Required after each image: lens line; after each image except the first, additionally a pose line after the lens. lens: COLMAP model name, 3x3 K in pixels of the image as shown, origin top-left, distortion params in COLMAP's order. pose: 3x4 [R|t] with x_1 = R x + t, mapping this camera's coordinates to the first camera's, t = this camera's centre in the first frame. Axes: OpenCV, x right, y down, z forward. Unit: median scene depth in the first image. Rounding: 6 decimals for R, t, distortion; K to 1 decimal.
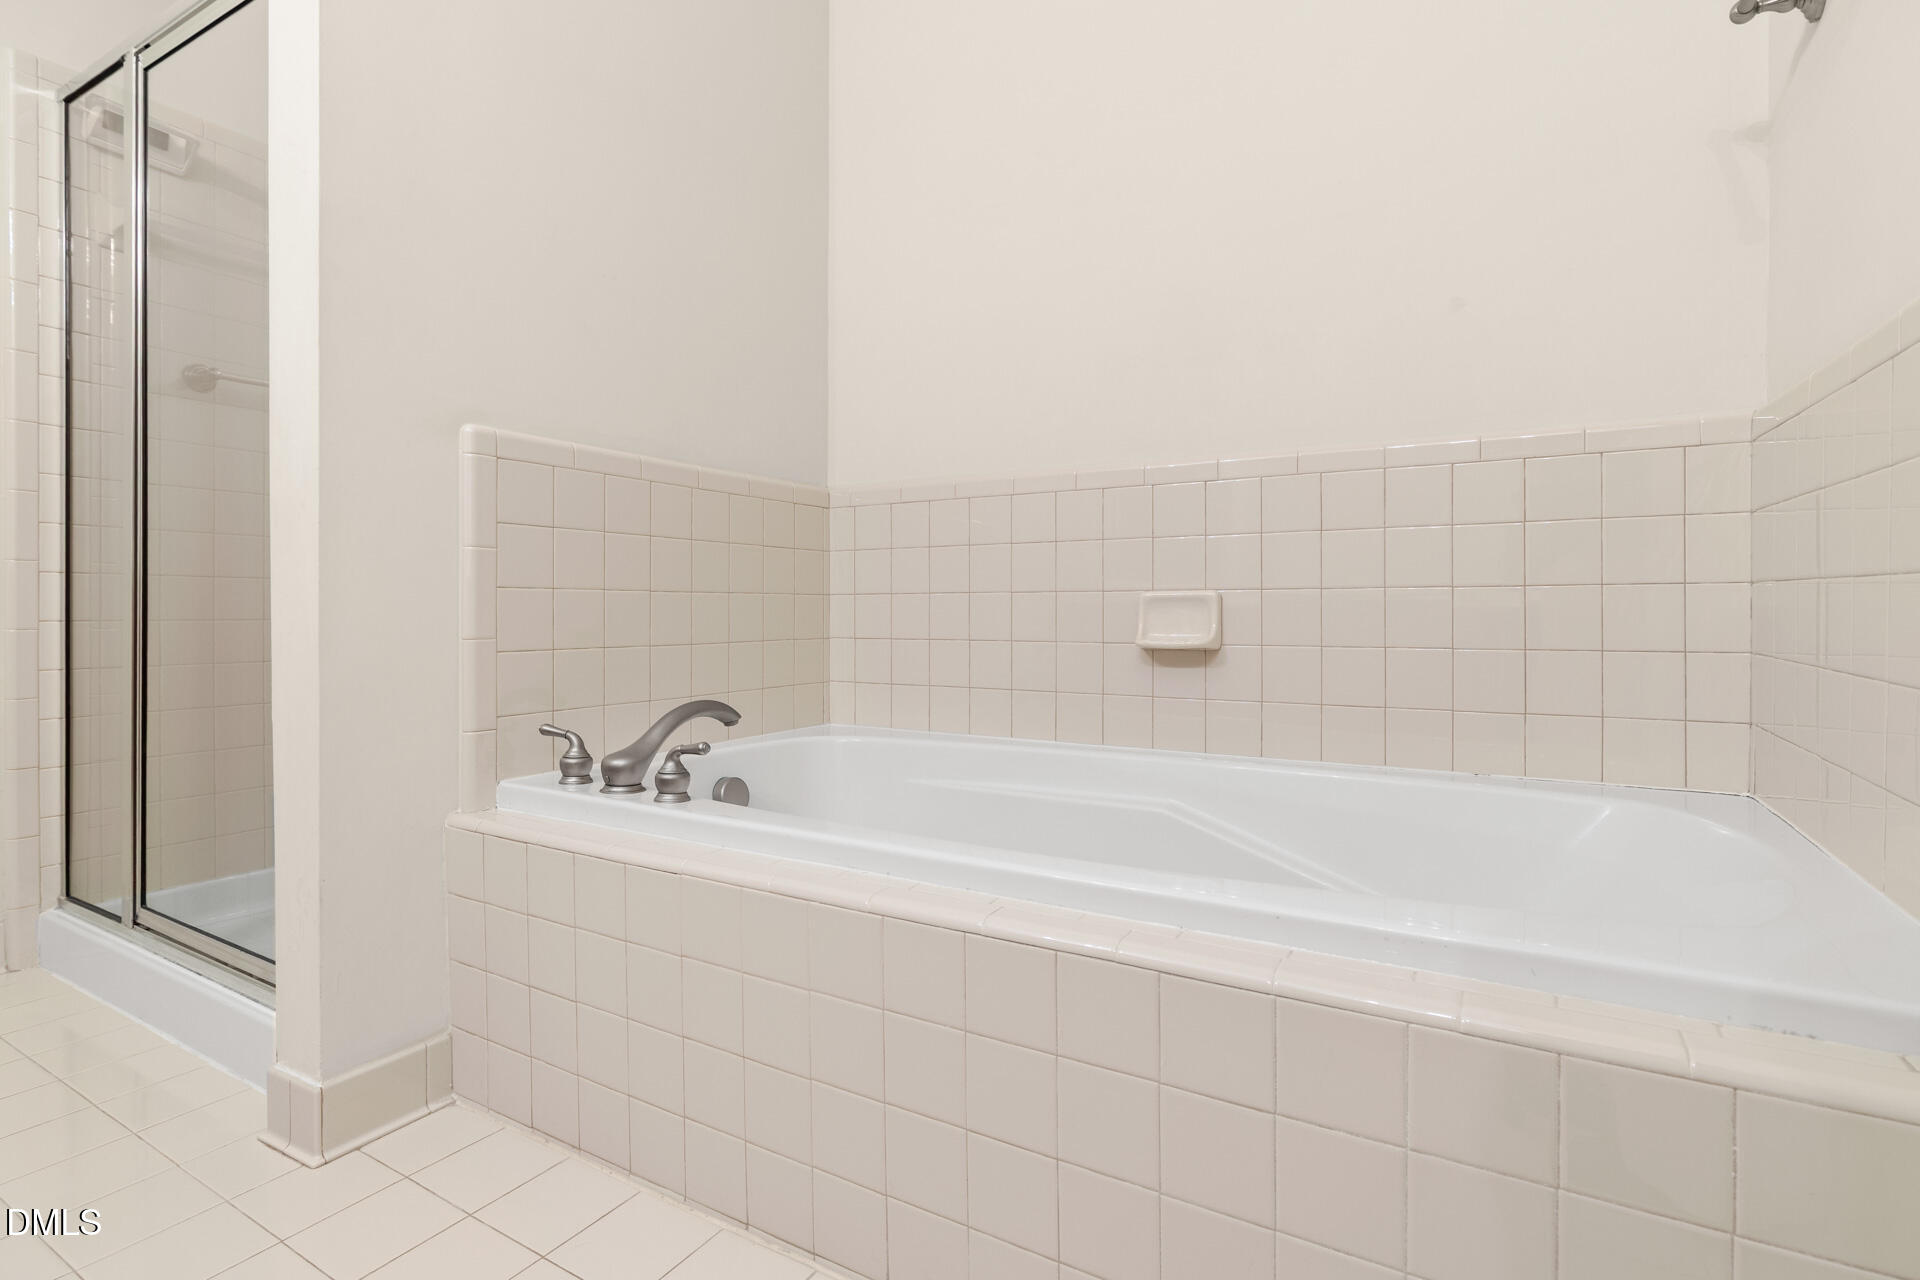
lens RADIAL K [[933.1, 0, 960.4], [0, 933.1, 613.9], [0, 0, 1]] dist [-0.002012, -0.000488]
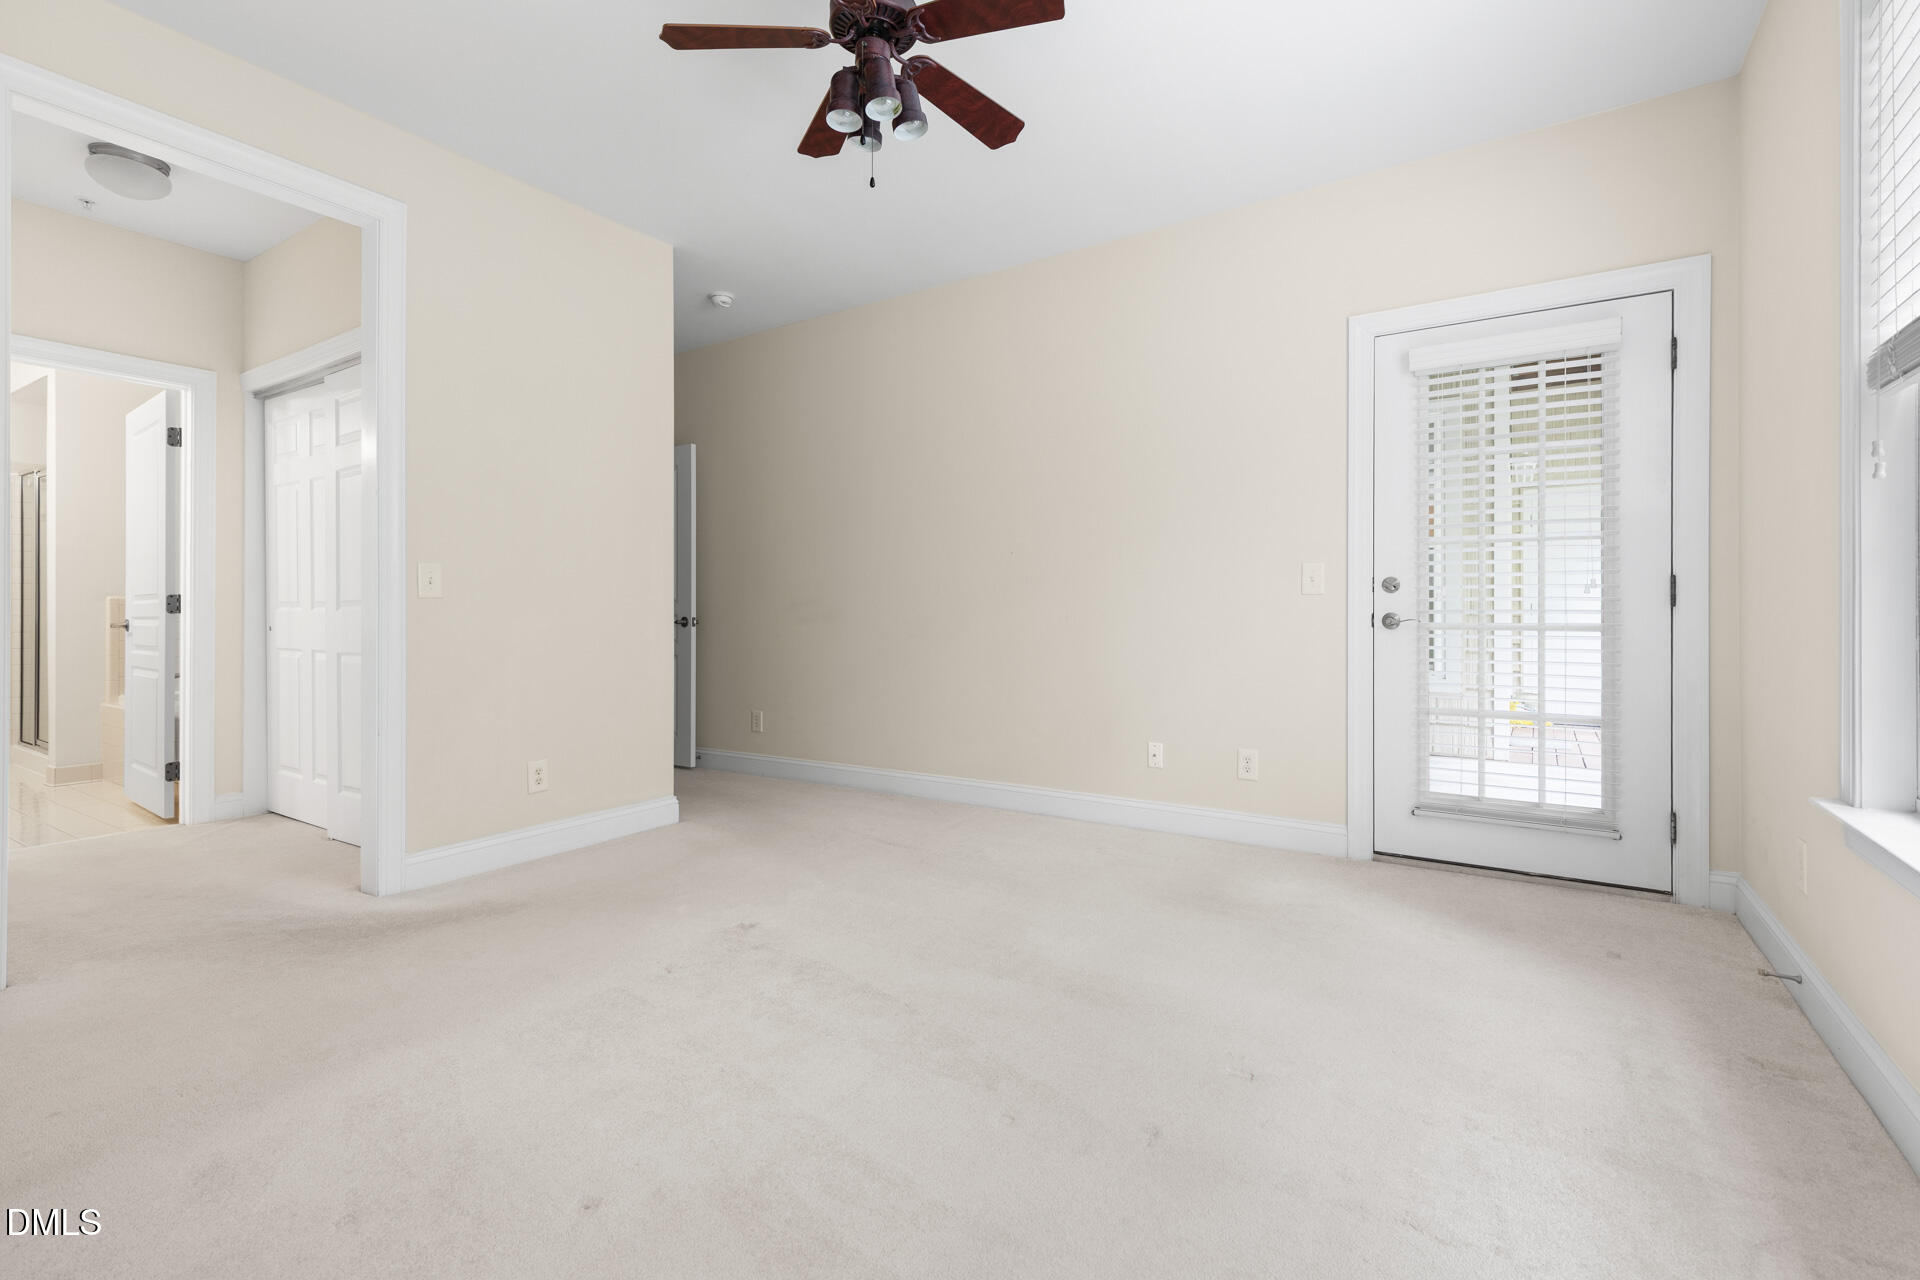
lens RADIAL K [[861.2, 0, 959.1], [0, 861.2, 624.4], [0, 0, 1]] dist [0.004090, 0.000187]
pose [[0.999048, 0.004441, -0.043390, 2.925725], [-0.004513, 0.999989, -0.001576, -0.104246], [0.043383, 0.001770, 0.999057, -2.219814]]
